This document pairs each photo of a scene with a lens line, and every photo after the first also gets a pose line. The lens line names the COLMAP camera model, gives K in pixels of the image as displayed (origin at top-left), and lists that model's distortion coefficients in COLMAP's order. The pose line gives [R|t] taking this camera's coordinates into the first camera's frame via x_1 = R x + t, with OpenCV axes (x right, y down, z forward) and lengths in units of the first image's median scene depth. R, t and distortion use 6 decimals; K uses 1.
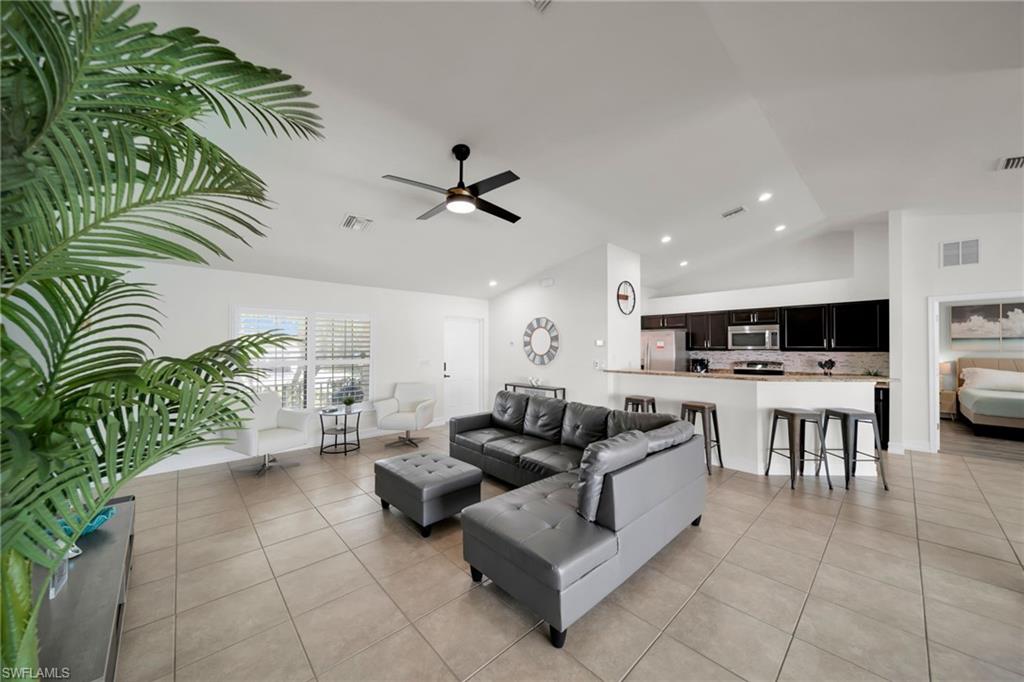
lens RADIAL K [[361.8, 0, 514.0], [0, 361.8, 342.1], [0, 0, 1]] dist [-0.001422, -0.000148]
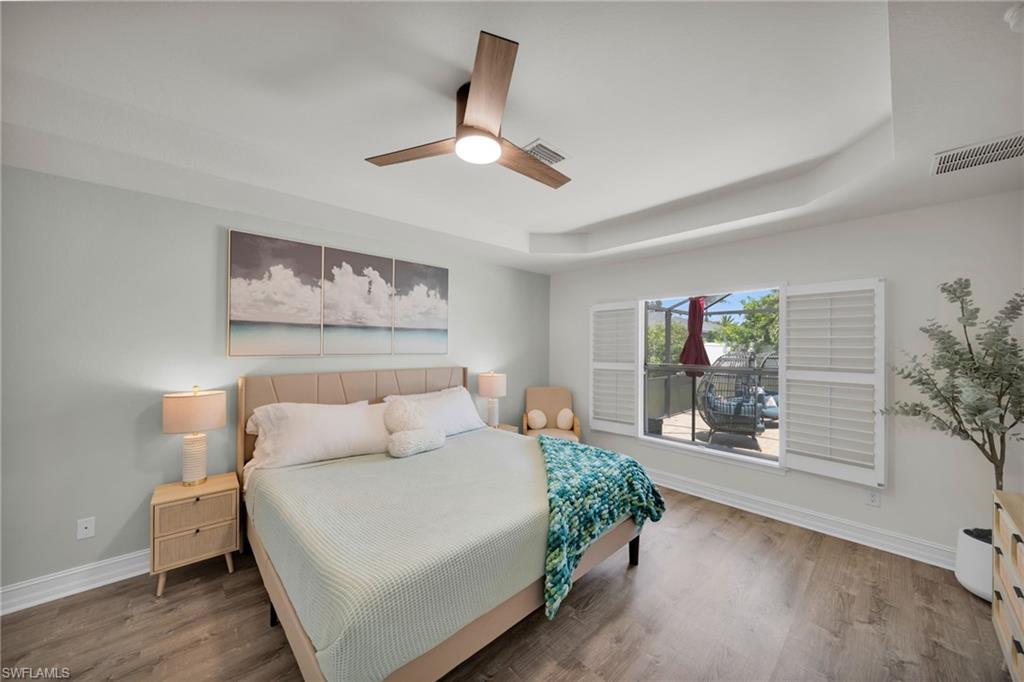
lens RADIAL K [[361.8, 0, 511.2], [0, 361.8, 350.1], [0, 0, 1]] dist [-0.001422, -0.000148]
pose [[0.024032, 0.000967, 0.999711, 0.891679], [-0.016302, 0.999867, -0.000575, 0.014708], [-0.999578, -0.016284, 0.024044, 0.737651]]
